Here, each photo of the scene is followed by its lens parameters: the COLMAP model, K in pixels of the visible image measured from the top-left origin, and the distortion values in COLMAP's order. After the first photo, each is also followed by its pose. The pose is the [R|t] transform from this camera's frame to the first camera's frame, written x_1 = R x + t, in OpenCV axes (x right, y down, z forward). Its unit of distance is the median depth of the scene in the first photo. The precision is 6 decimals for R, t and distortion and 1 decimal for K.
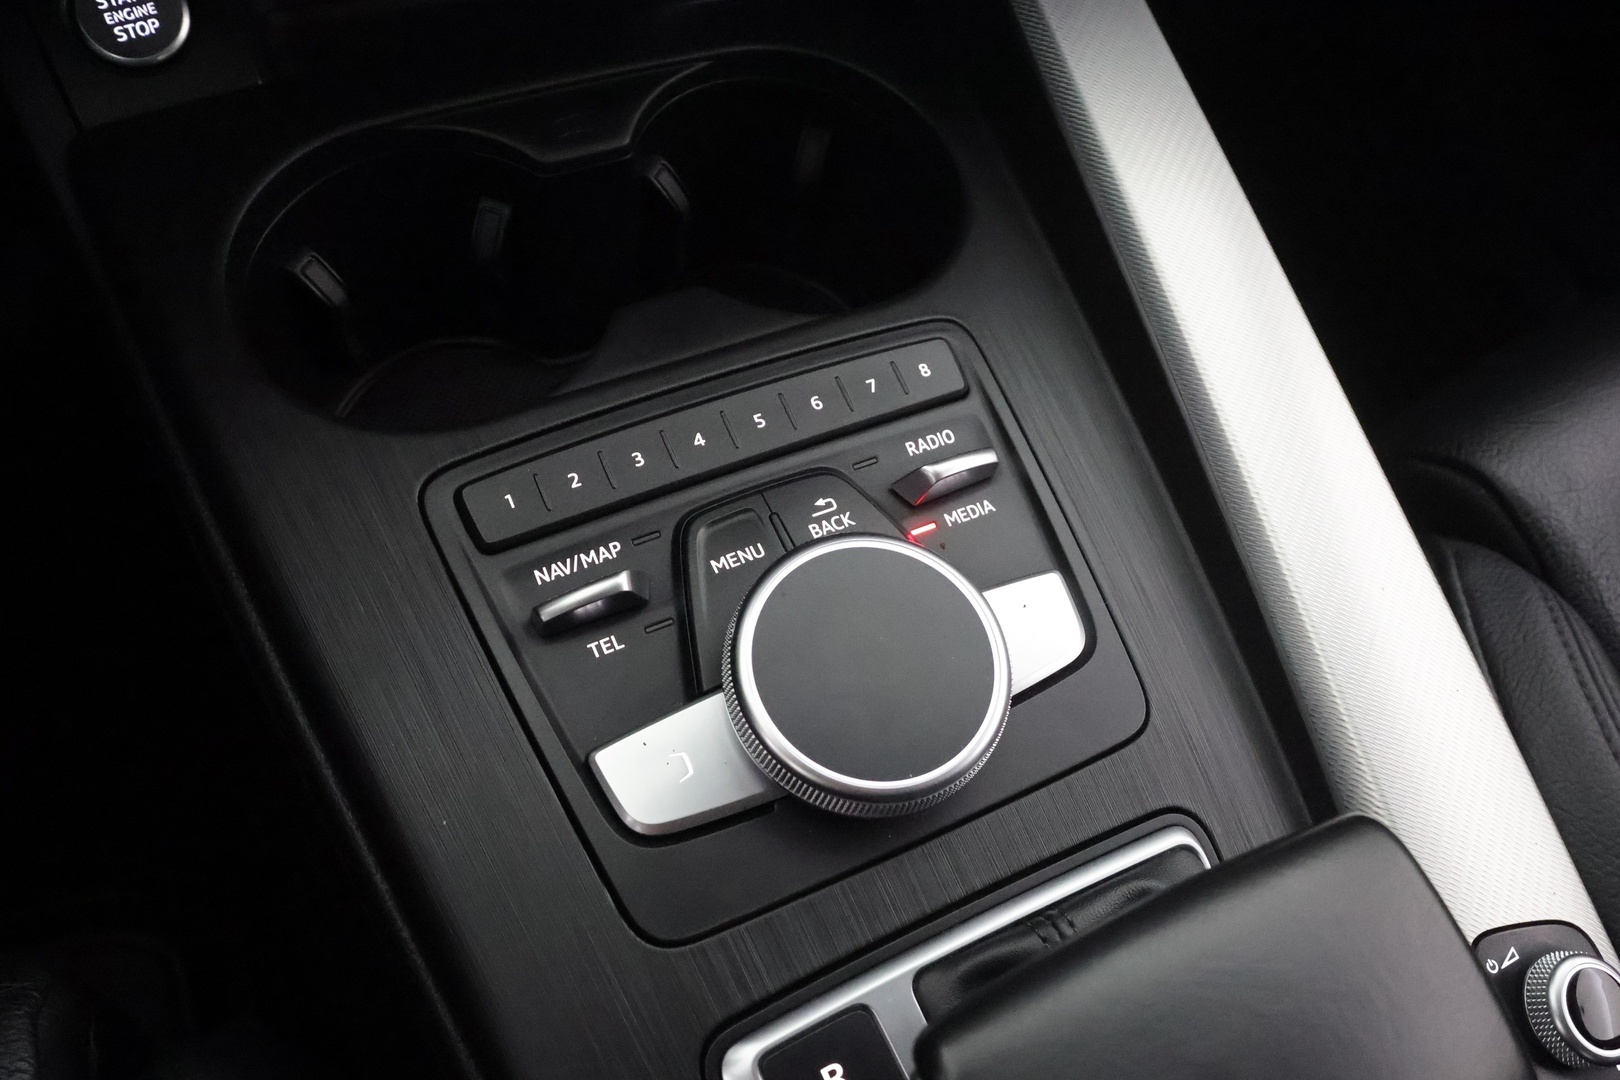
lens RADIAL K [[1253.1, 0, 849.7], [0, 1253.1, 436.9], [0, 0, 1]] dist [0.005015, 0.011143]
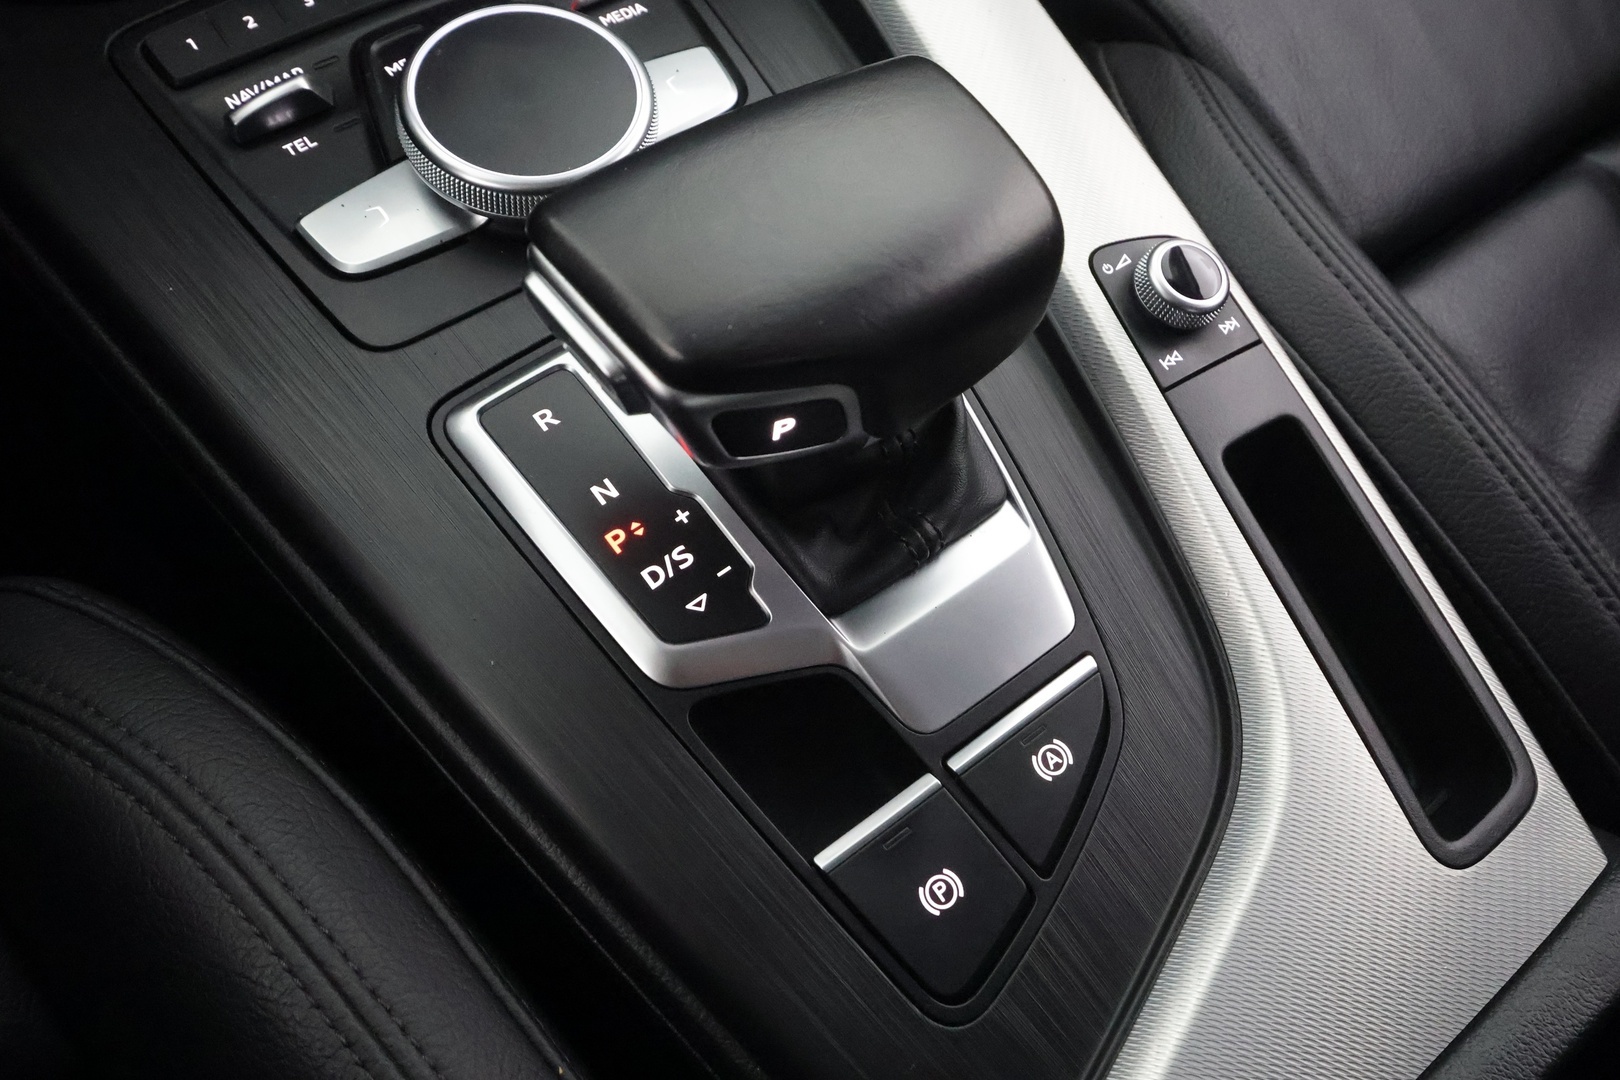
lens RADIAL K [[1275.6, 0, 822.6], [0, 1275.6, 494.3], [0, 0, 1]] dist [-0.001696, -0.005229]
pose [[0.980610, -0.190499, 0.045988, 0.135282], [0.187539, 0.980307, 0.061859, 0.438731], [-0.056867, -0.052035, 0.997025, -0.157757]]
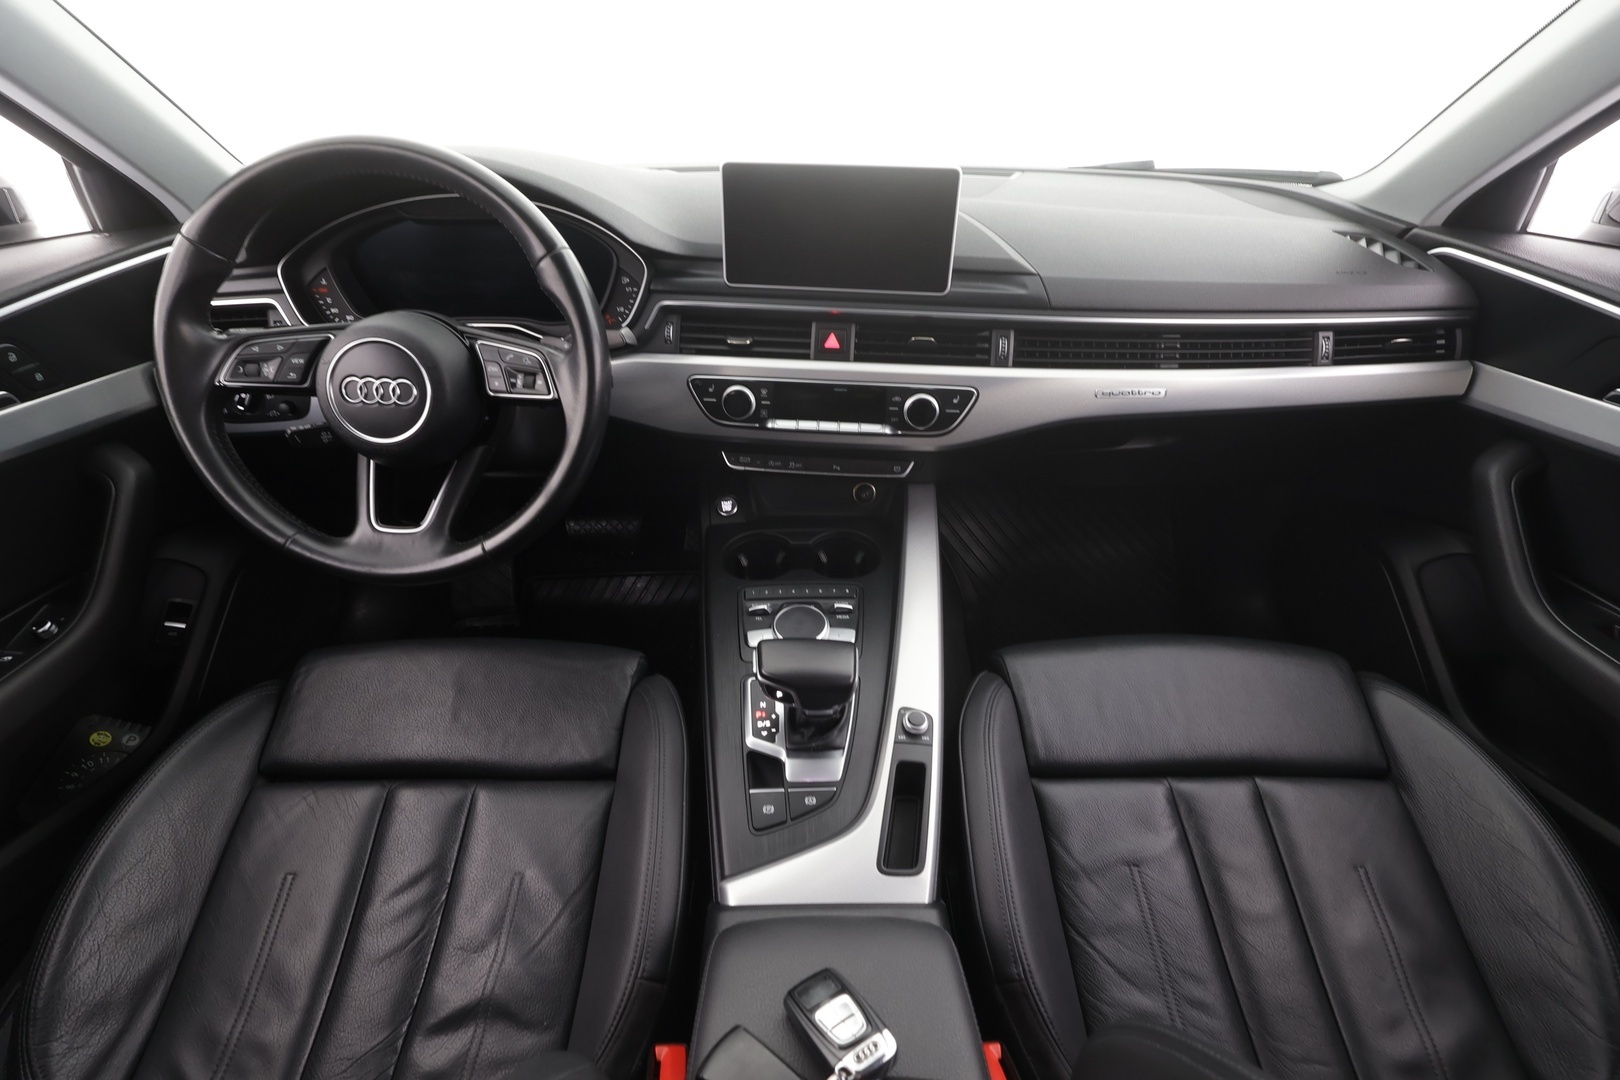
lens RADIAL K [[743.3, 0, 825.0], [0, 743.3, 543.1], [0, 0, 1]] dist [0.001067, -0.000498]
pose [[0.892412, 0.116096, -0.436030, 1.175324], [-0.286959, 0.891764, -0.349873, 0.776997], [0.348217, 0.437354, 0.829136, -1.363377]]
